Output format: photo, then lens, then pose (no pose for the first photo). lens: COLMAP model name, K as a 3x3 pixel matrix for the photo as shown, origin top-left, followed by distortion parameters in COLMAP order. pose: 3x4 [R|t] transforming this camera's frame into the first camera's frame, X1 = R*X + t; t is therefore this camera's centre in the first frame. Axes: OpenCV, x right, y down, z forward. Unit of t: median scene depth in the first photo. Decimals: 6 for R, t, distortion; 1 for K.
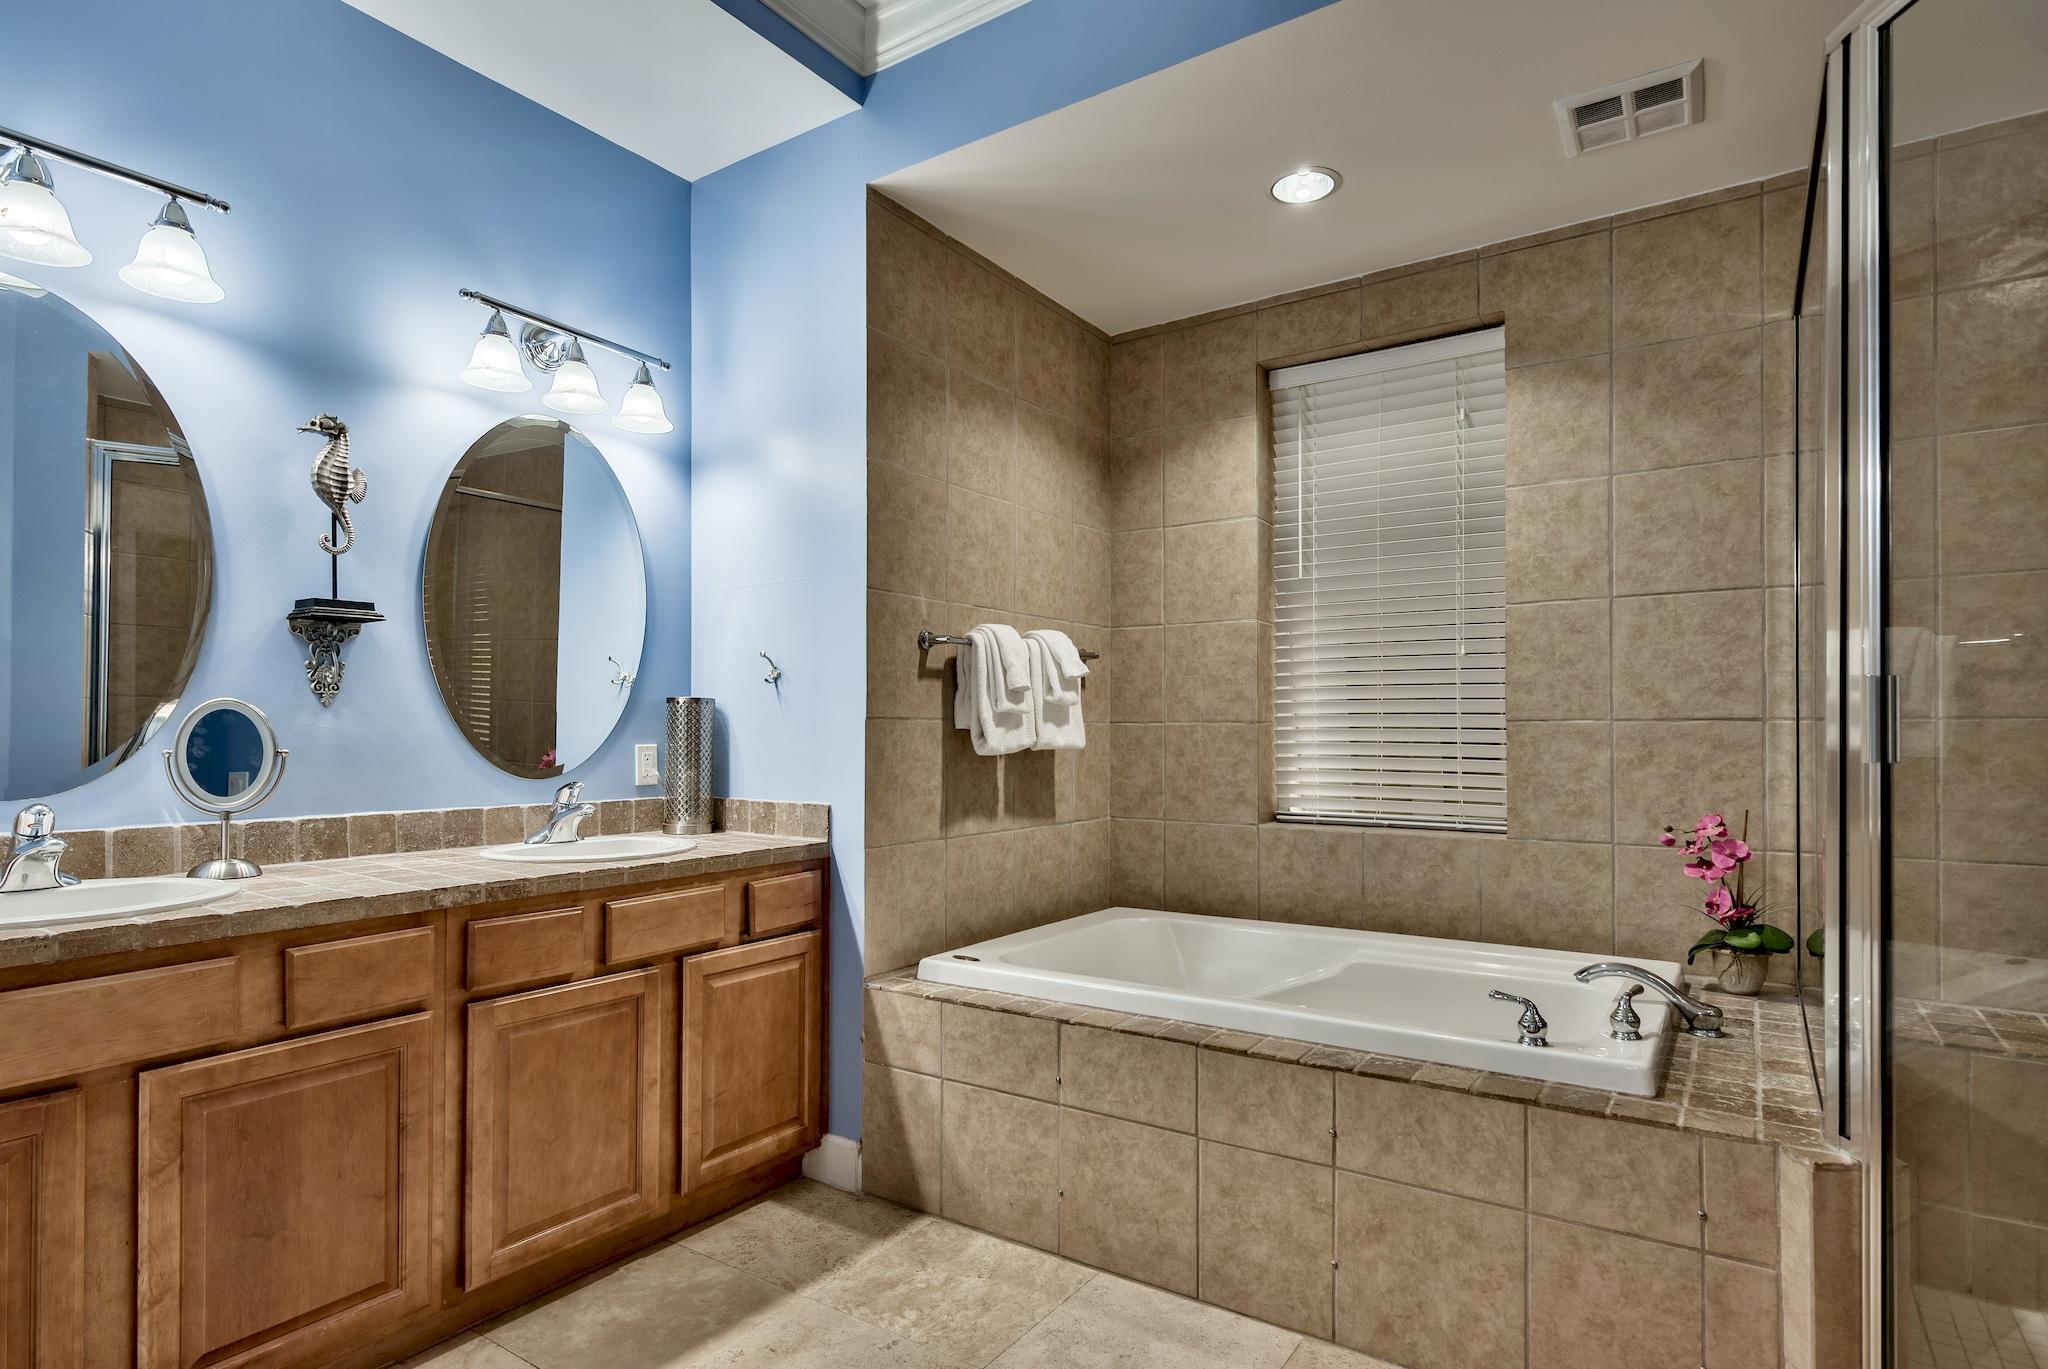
lens RADIAL K [[1070.6, 0, 1005.9], [0, 1070.6, 732.3], [0, 0, 1]] dist [-0.001258, 0.000286]
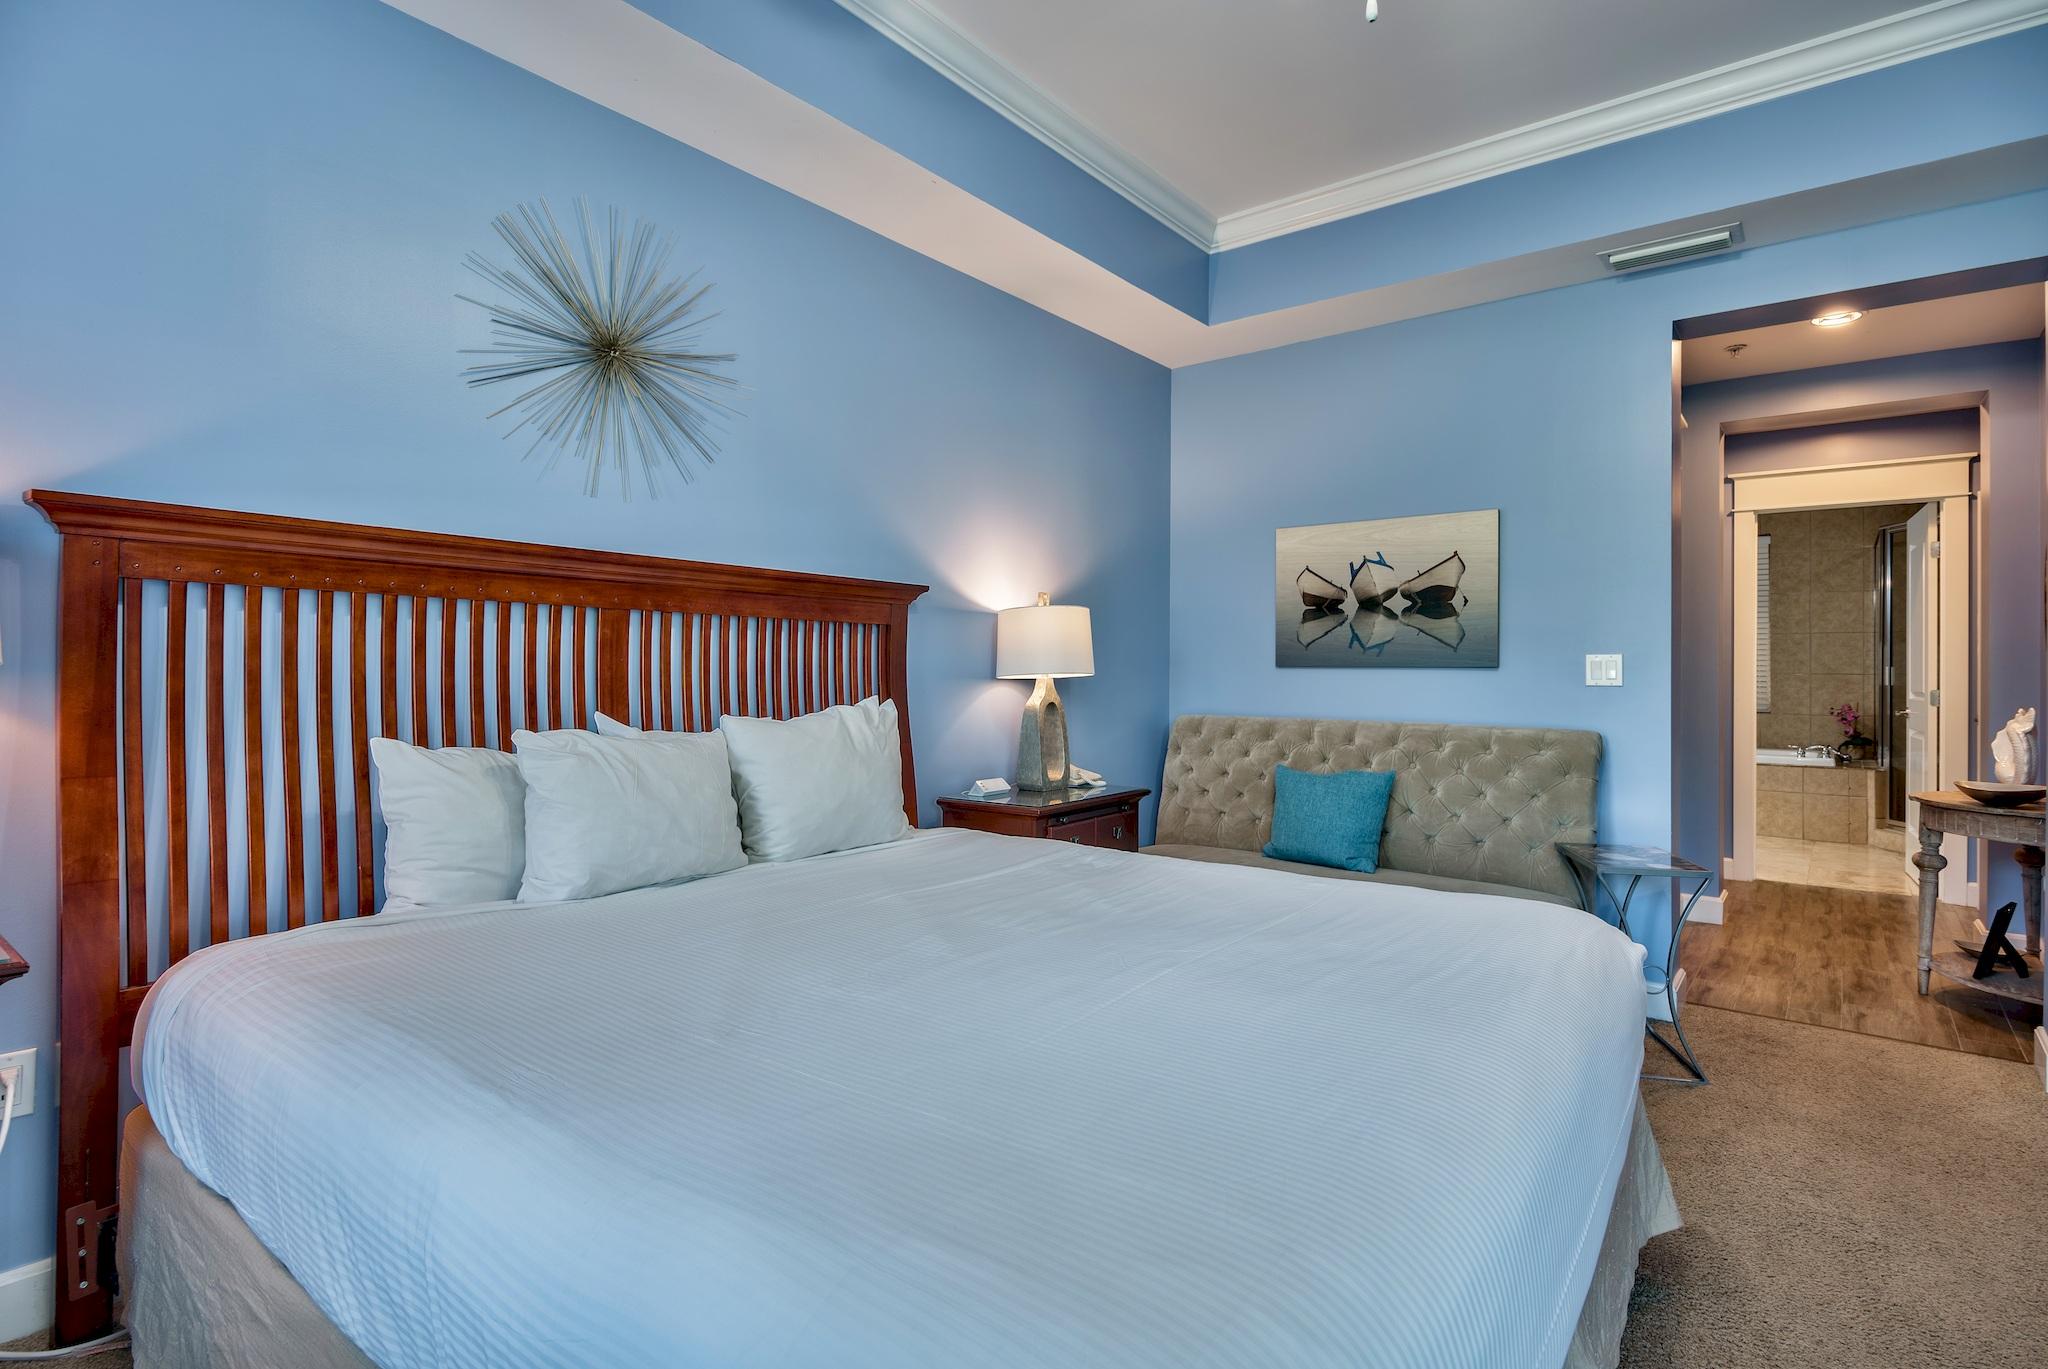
lens RADIAL K [[1012.2, 0, 1023.7], [0, 1012.2, 677.2], [0, 0, 1]] dist [-0.000668, -0.000122]
pose [[0.997228, 0.002220, -0.074379, -1.528718], [-0.001815, 0.999983, 0.005511, -0.014907], [0.074390, -0.005361, 0.997215, -2.143930]]
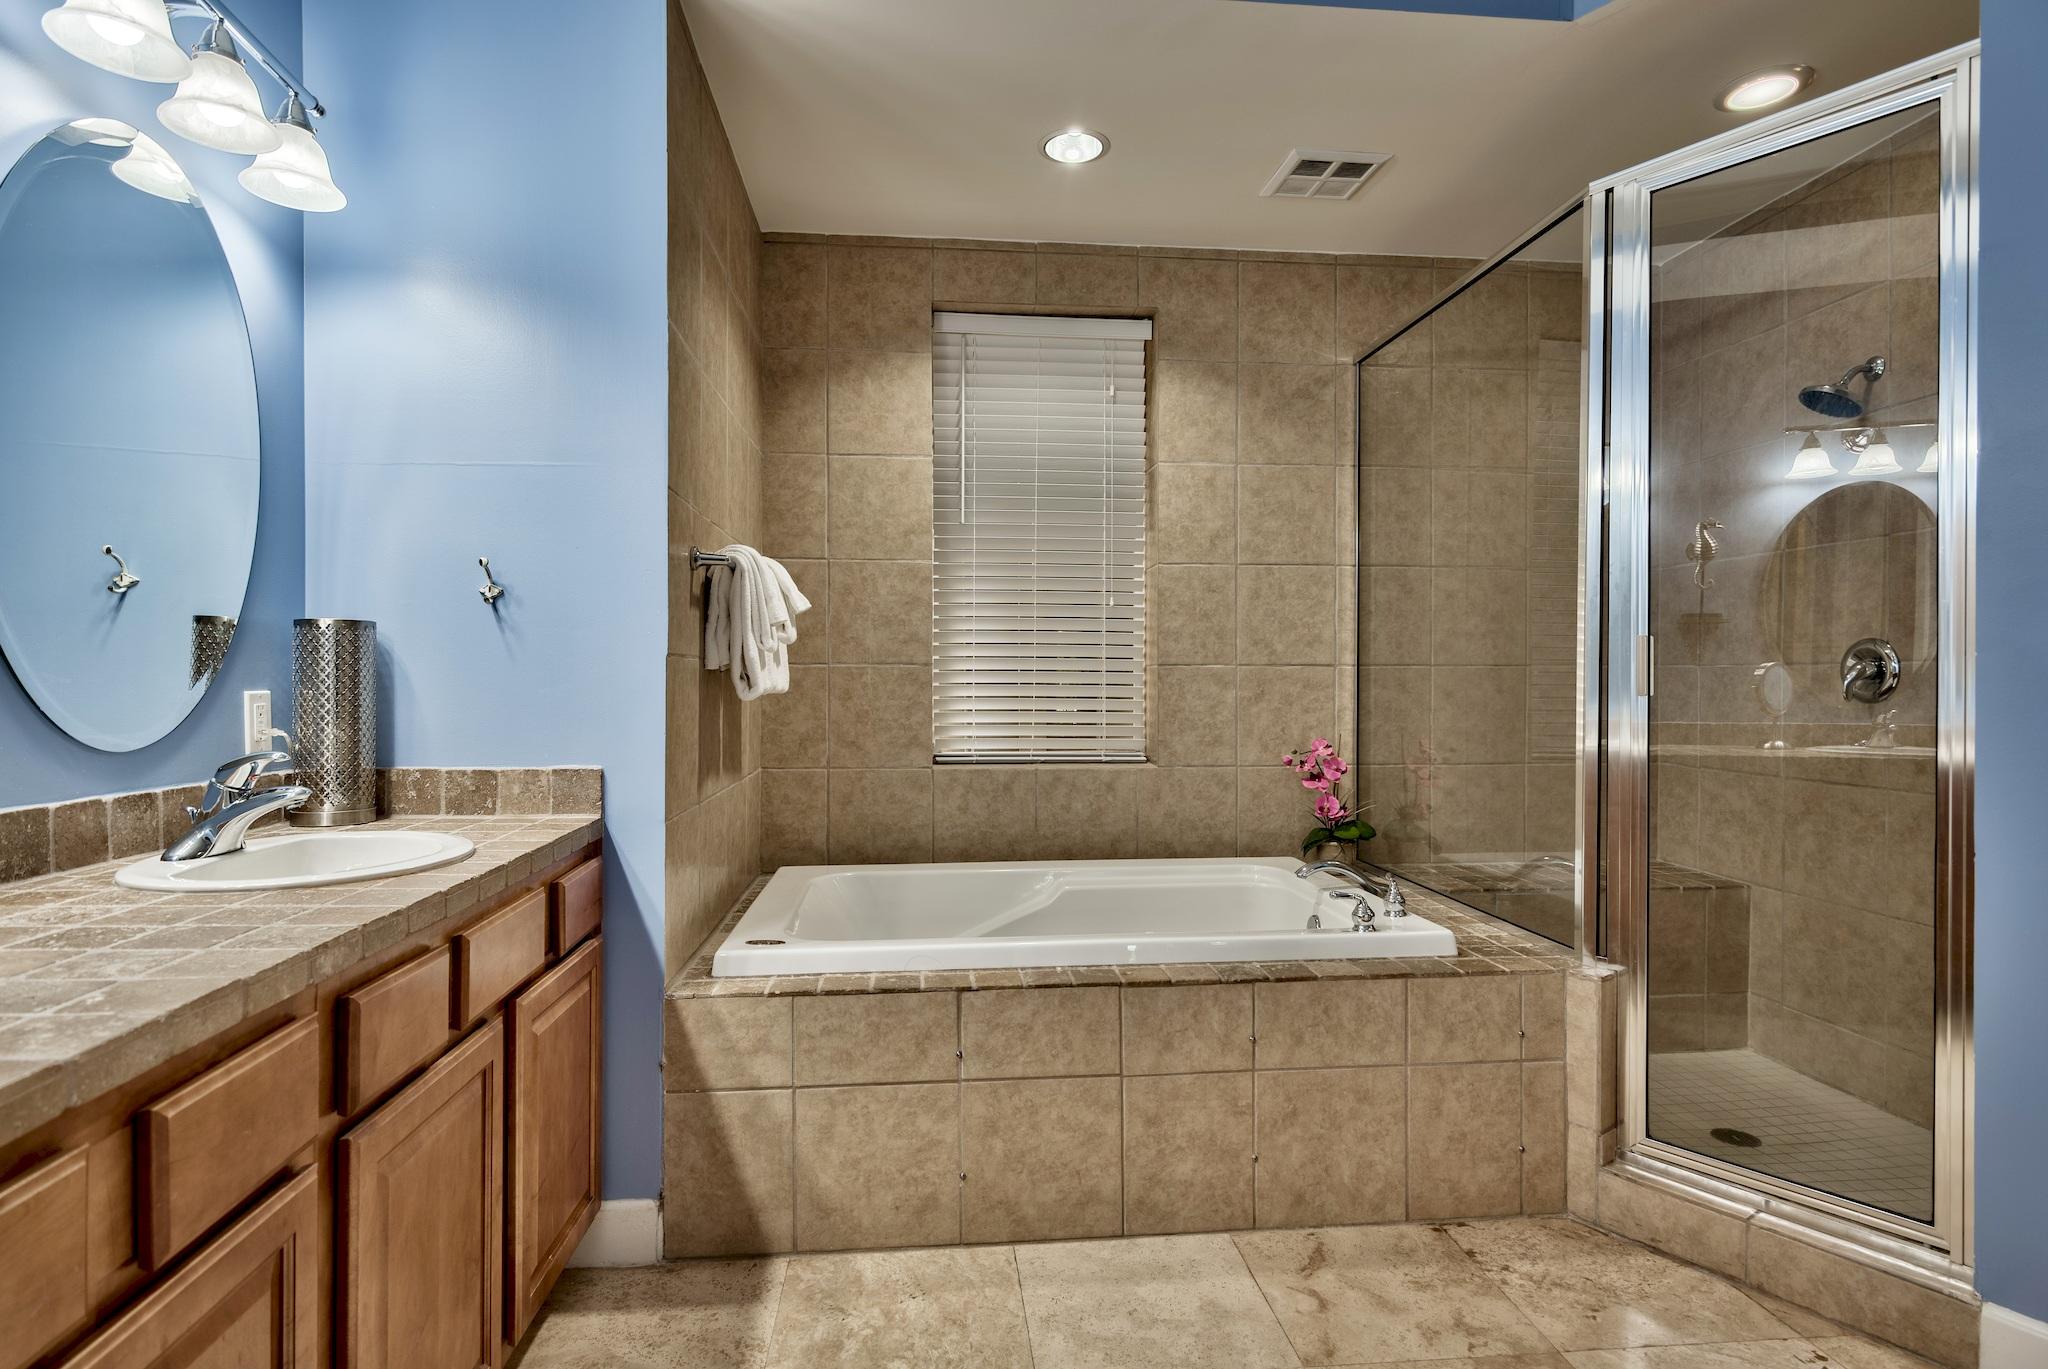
lens RADIAL K [[1070.6, 0, 1020.6], [0, 1070.6, 688.2], [0, 0, 1]] dist [-0.001258, 0.000286]
pose [[0.767011, -0.005680, 0.641609, -0.432251], [-0.001742, 0.999939, 0.010935, 0.002226], [-0.641632, -0.009505, 0.766954, 0.235303]]
